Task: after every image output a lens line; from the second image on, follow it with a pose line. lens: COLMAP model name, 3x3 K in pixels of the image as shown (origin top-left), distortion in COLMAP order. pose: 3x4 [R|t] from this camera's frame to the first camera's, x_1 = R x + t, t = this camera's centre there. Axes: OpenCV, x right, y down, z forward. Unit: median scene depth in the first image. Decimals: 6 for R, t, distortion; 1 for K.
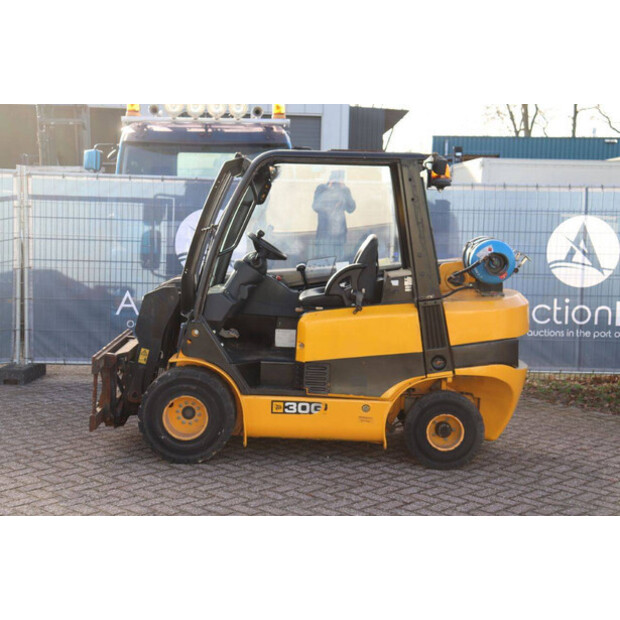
lens RADIAL K [[1051.3, 0, 304.6], [0, 1051.3, 303.9], [0, 0, 1]] dist [0.182052, 0.000000]
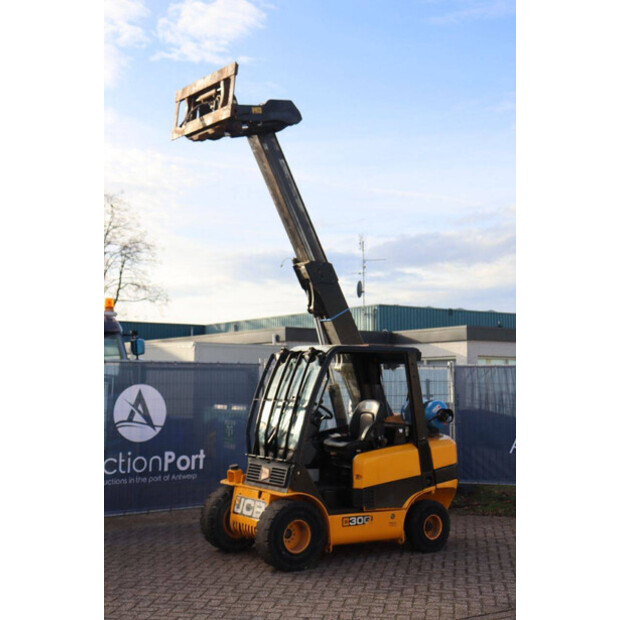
lens RADIAL K [[938.7, 0, 309.5], [0, 938.7, 310.2], [0, 0, 1]] dist [0.150506, 0.000000]
pose [[0.810949, 0.024501, 0.584604, -0.829716], [0.067778, 0.988464, -0.135446, -0.016493], [-0.581178, 0.149463, 0.799933, -0.051566]]
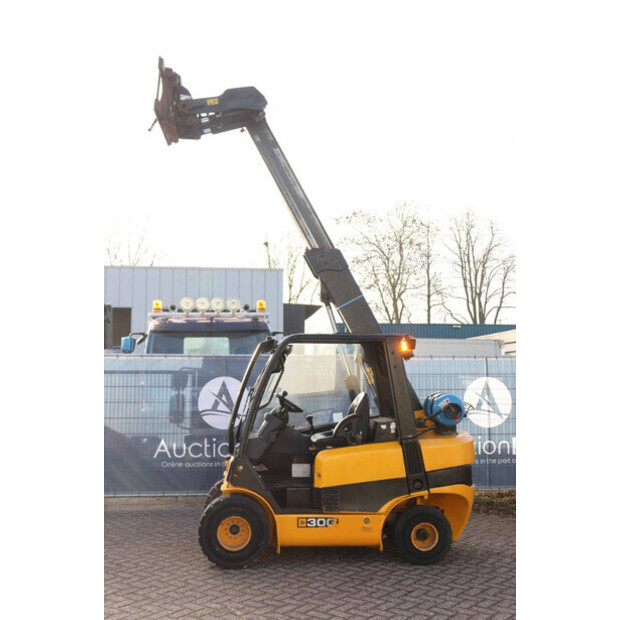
lens RADIAL K [[770.7, 0, 304.2], [0, 770.7, 310.5], [0, 0, 1]] dist [0.034019, 0.000000]
pose [[0.995211, -0.013130, 0.096866, -0.114656], [0.029788, 0.984543, -0.172591, 0.001609], [-0.093103, 0.174650, 0.980219, -0.016094]]
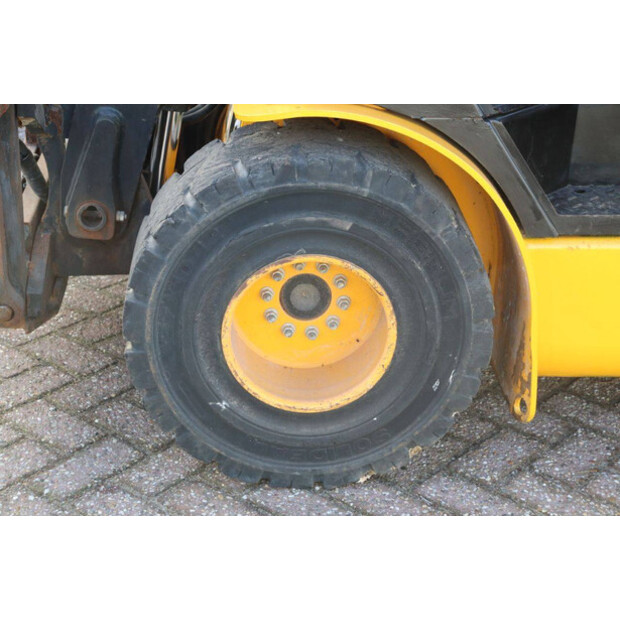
lens RADIAL K [[1189.1, 0, 306.4], [0, 1189.1, 308.9], [0, 0, 1]] dist [0.401845, 0.000000]
pose [[0.997560, -0.032926, 0.061564, -0.130275], [0.011450, 0.947021, 0.320968, 0.008039], [-0.068870, -0.319480, 0.945087, 0.720262]]
